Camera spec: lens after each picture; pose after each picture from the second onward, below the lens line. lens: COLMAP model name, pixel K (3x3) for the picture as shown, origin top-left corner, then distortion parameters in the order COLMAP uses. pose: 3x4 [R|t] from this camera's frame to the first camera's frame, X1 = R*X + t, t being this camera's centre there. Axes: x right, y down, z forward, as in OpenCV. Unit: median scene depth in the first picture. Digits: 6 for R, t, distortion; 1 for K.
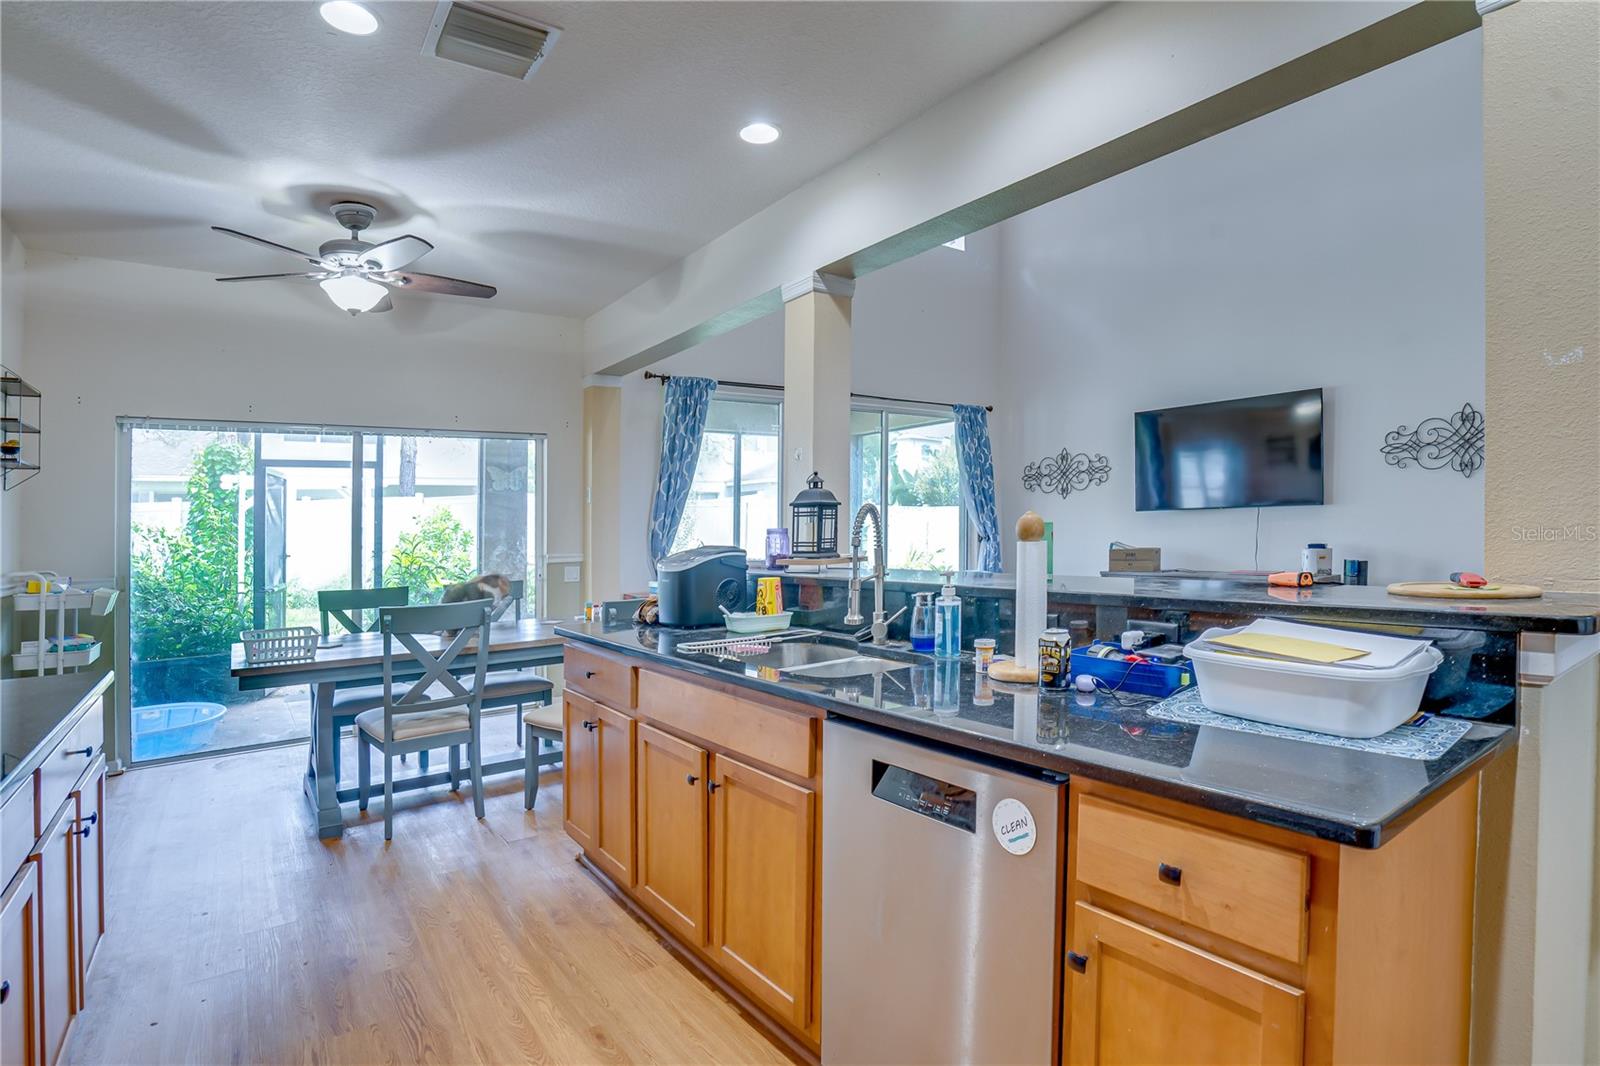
lens RADIAL K [[799.5, 0, 856.2], [0, 799.5, 550.0], [0, 0, 1]] dist [-0.053774, 0.016612]
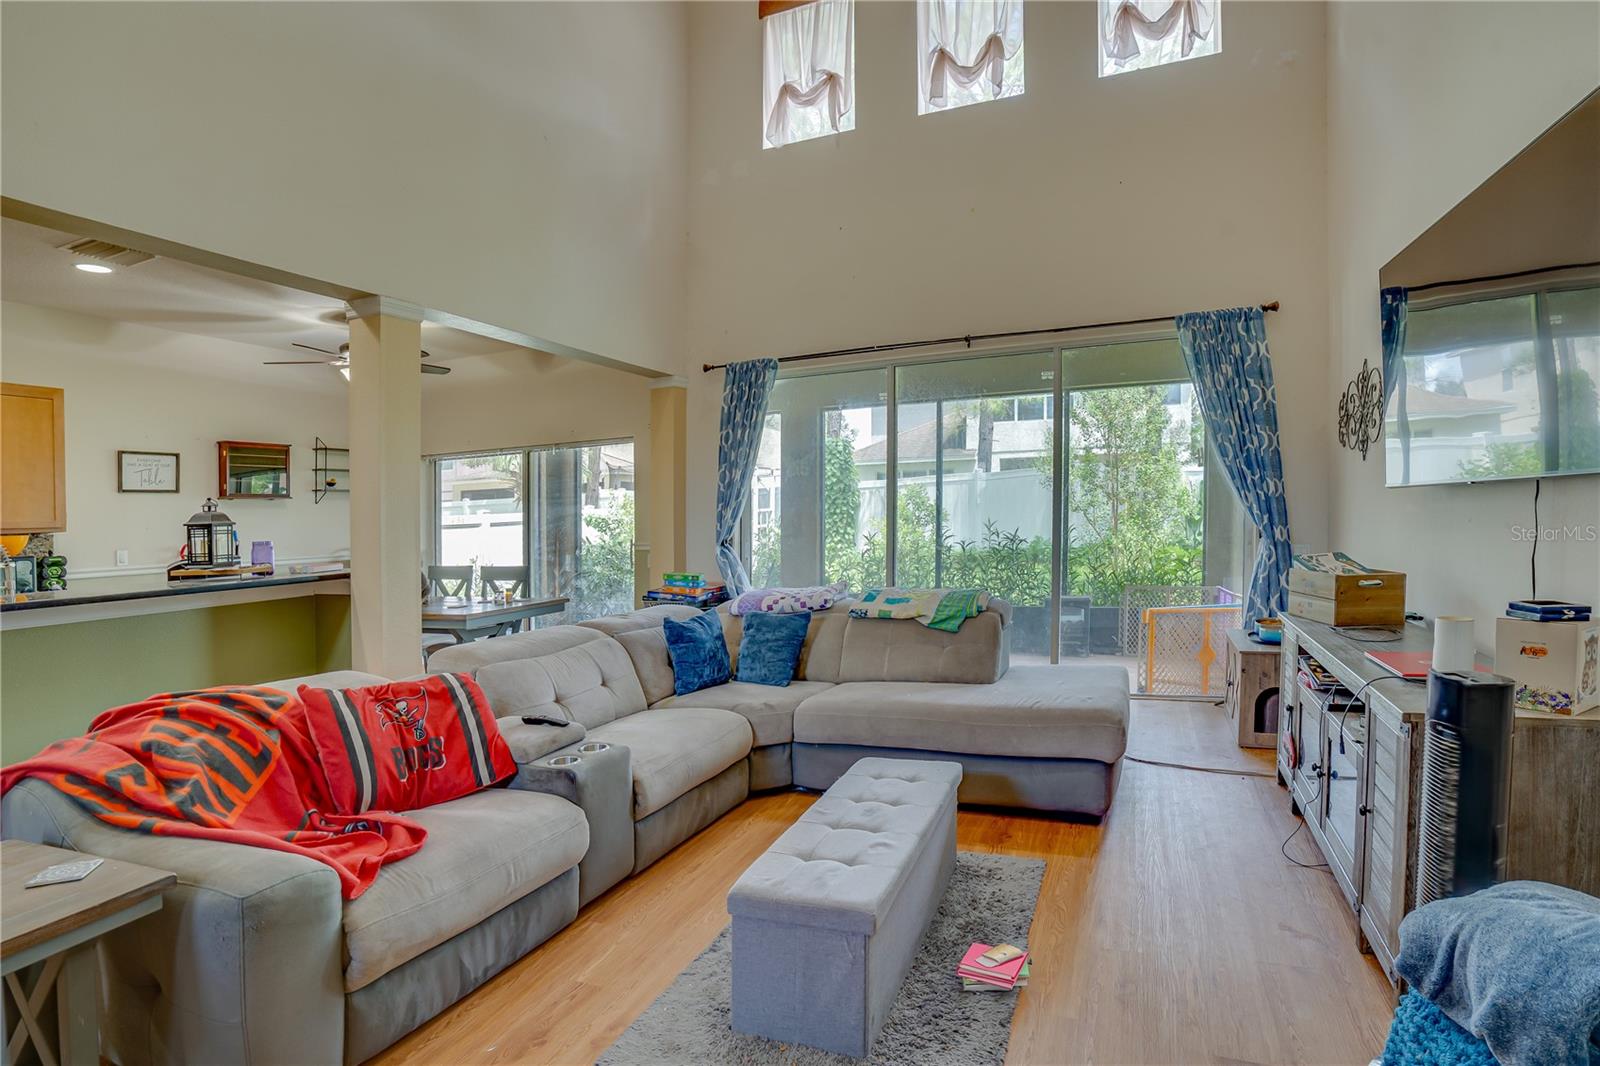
lens RADIAL K [[878.9, 0, 800.0], [0, 878.9, 533.0], [0, 0, 1]] dist [-0.064284, 0.000055]
pose [[0.505921, 0.020375, -0.862339, 0.933367], [-0.002069, 0.999747, 0.022408, -0.044548], [0.862577, -0.009552, 0.505835, 0.664392]]
